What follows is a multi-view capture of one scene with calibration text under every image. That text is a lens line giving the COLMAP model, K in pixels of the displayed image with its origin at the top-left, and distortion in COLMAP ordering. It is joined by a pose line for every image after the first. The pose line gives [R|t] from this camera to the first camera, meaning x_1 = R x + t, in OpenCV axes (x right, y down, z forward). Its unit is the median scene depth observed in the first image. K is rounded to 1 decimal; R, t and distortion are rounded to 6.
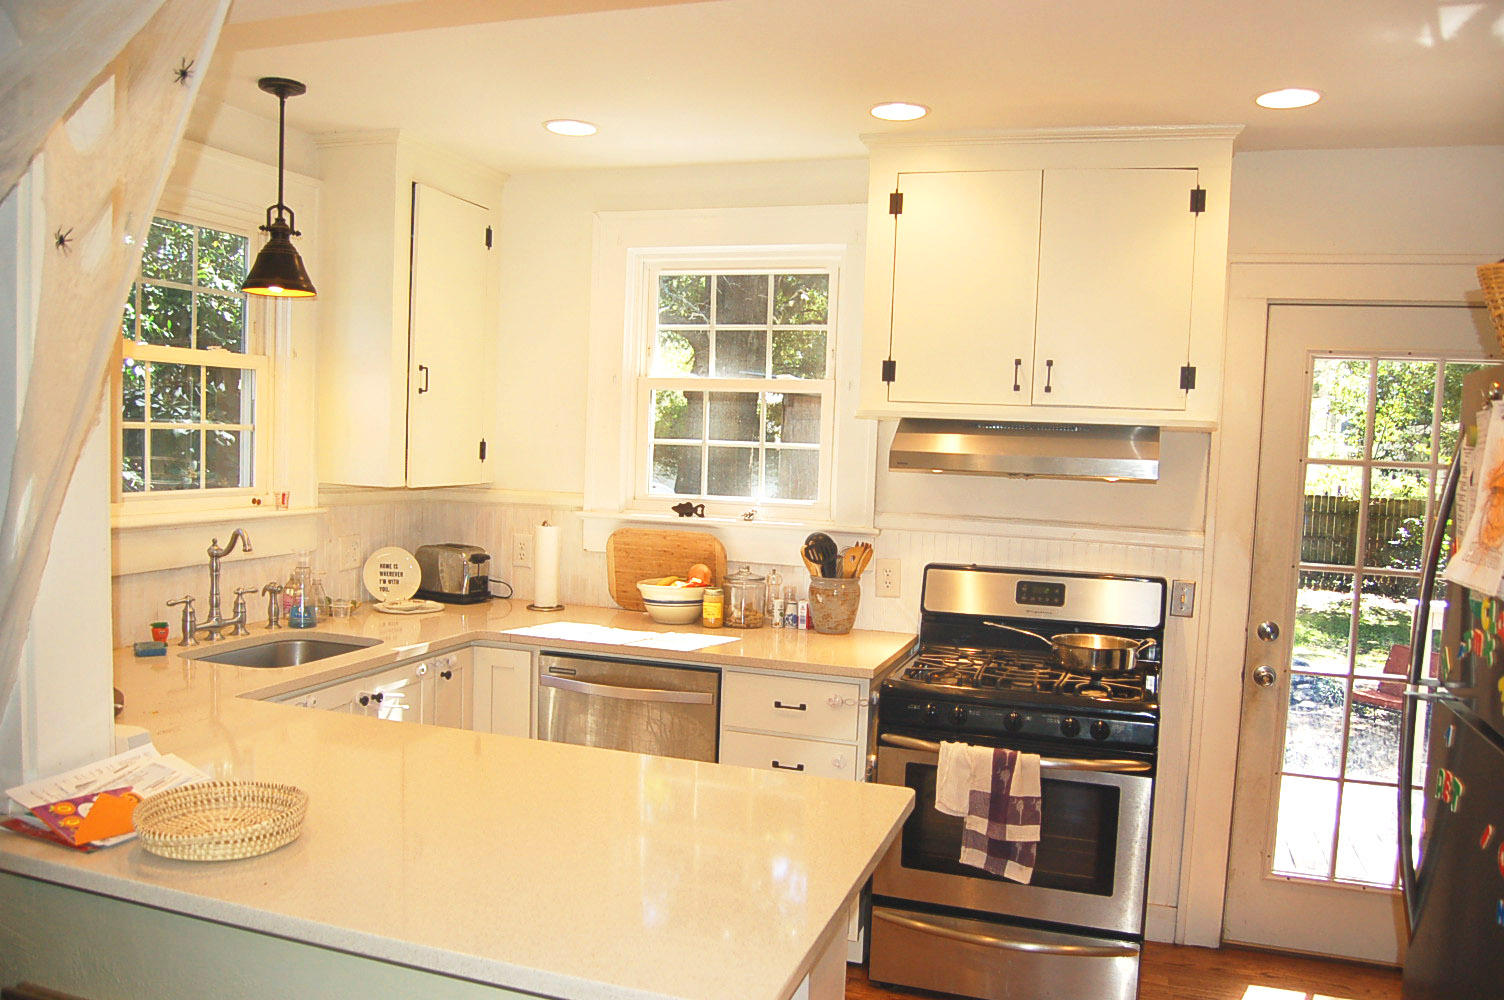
lens RADIAL K [[1165.3, 0, 751.8], [0, 1165.3, 517.2], [0, 0, 1]] dist [-0.102049, 0.045334]
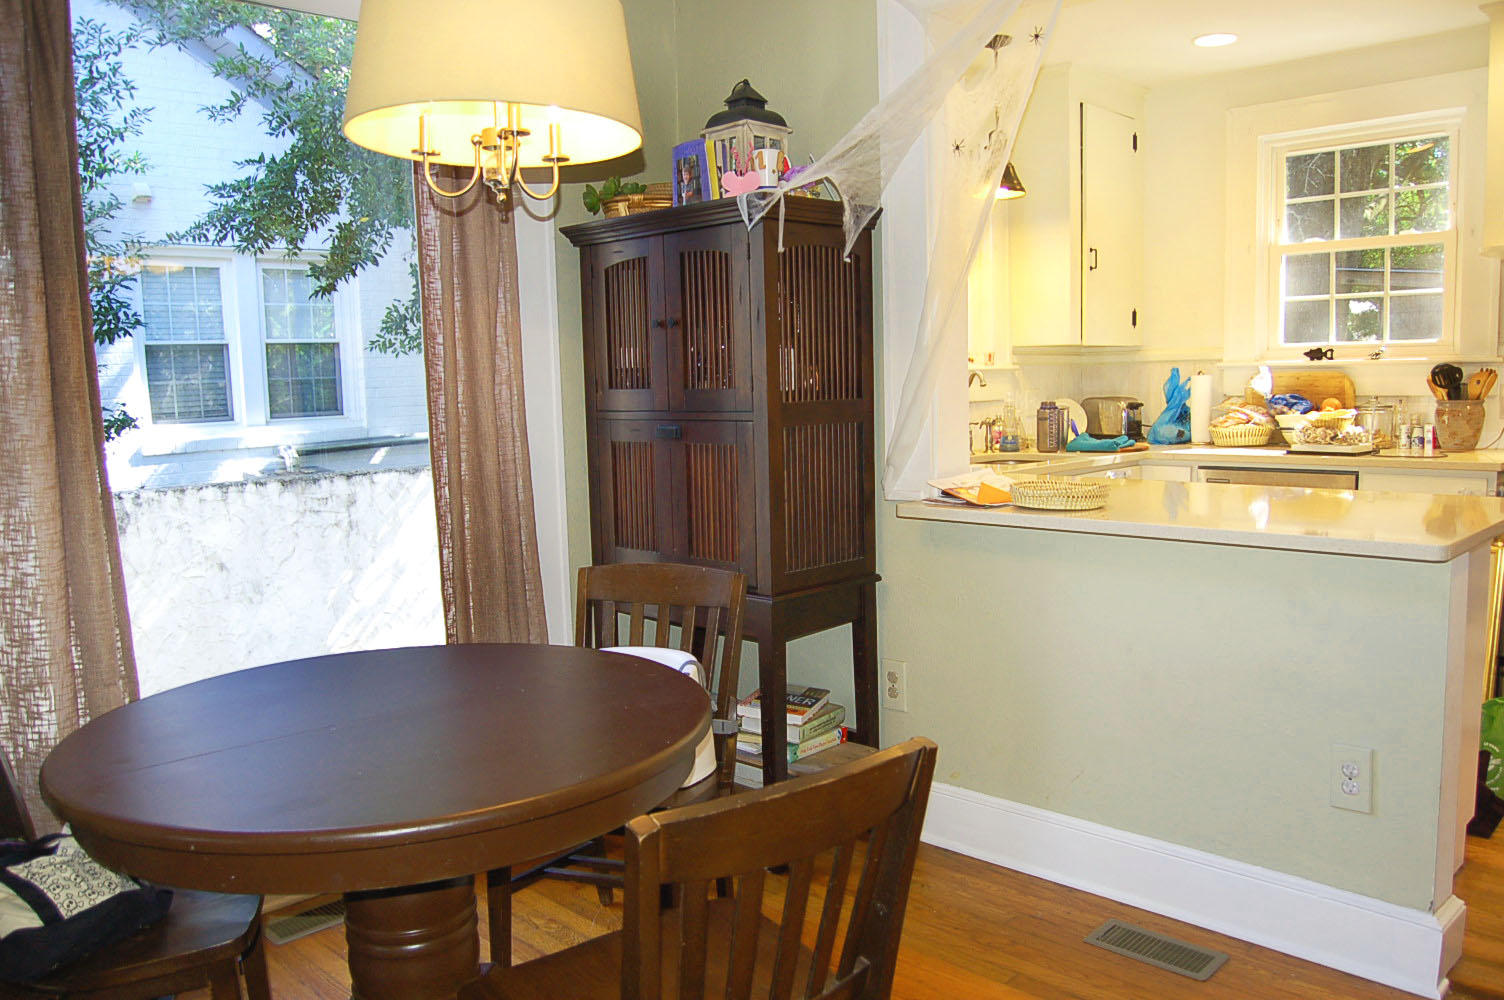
lens RADIAL K [[1165.3, 0, 751.8], [0, 1165.3, 517.2], [0, 0, 1]] dist [-0.102049, 0.045334]
pose [[0.891314, -0.005276, -0.453356, -0.048532], [0.028646, 0.998590, 0.044698, 0.097017], [0.452481, -0.052827, 0.890208, -0.308537]]
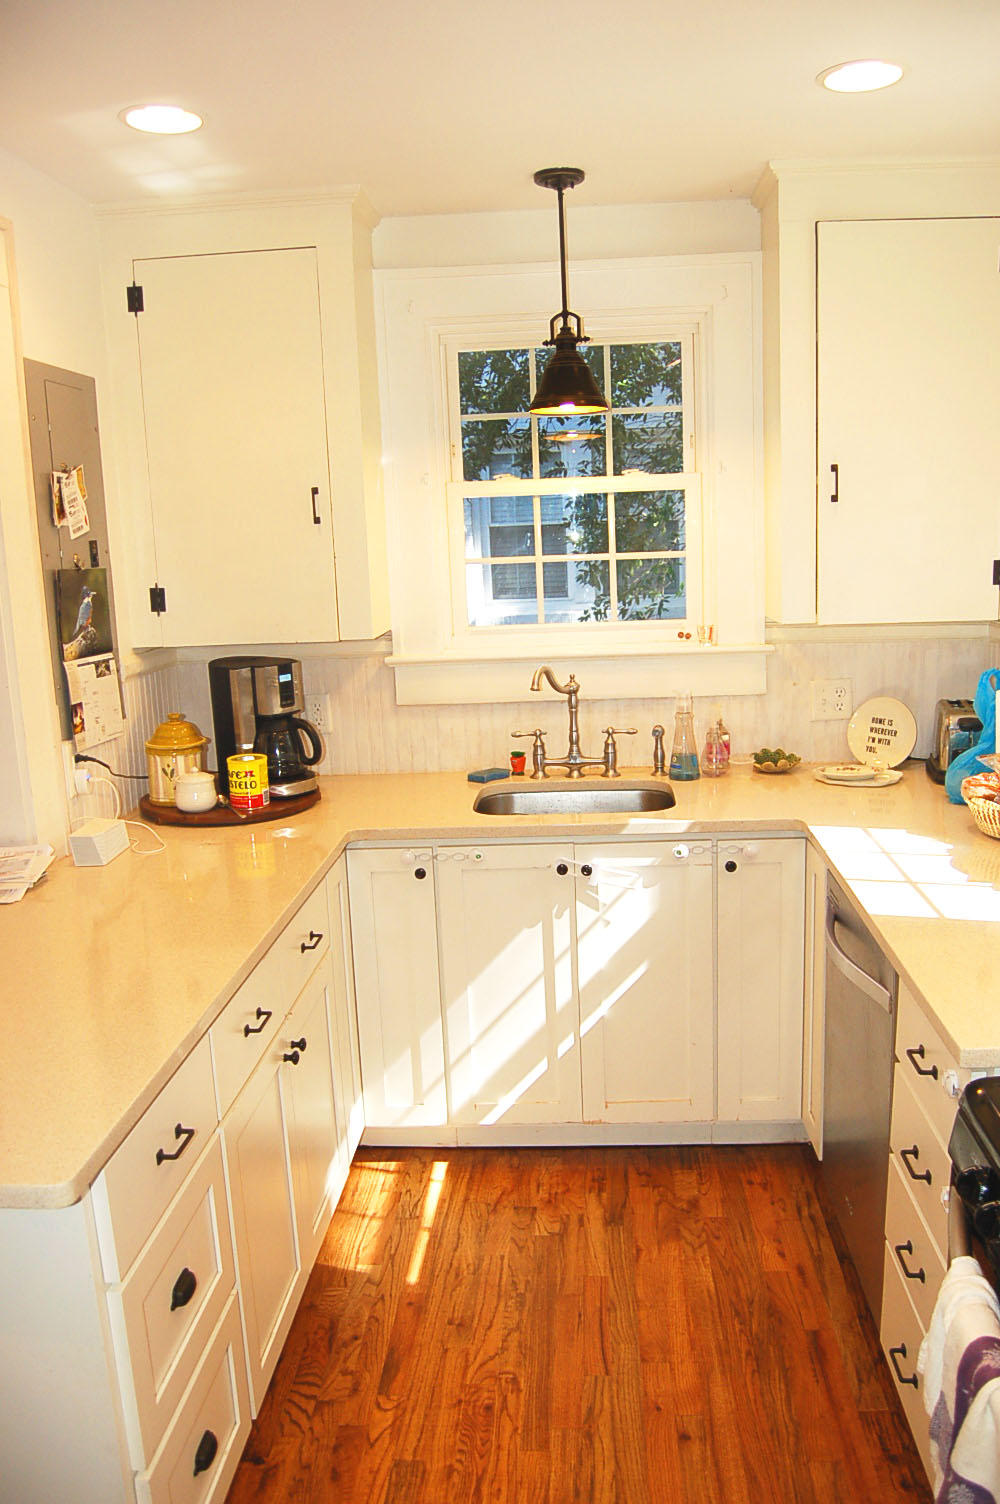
lens RADIAL K [[1165.3, 0, 500.0], [0, 1165.3, 752.0], [0, 0, 1]] dist [-0.102049, 0.045334]
pose [[0.262919, 0.133670, -0.955514, 0.409672], [-0.018243, 0.990868, 0.133596, -0.041147], [0.964646, -0.017693, 0.262956, 0.589491]]
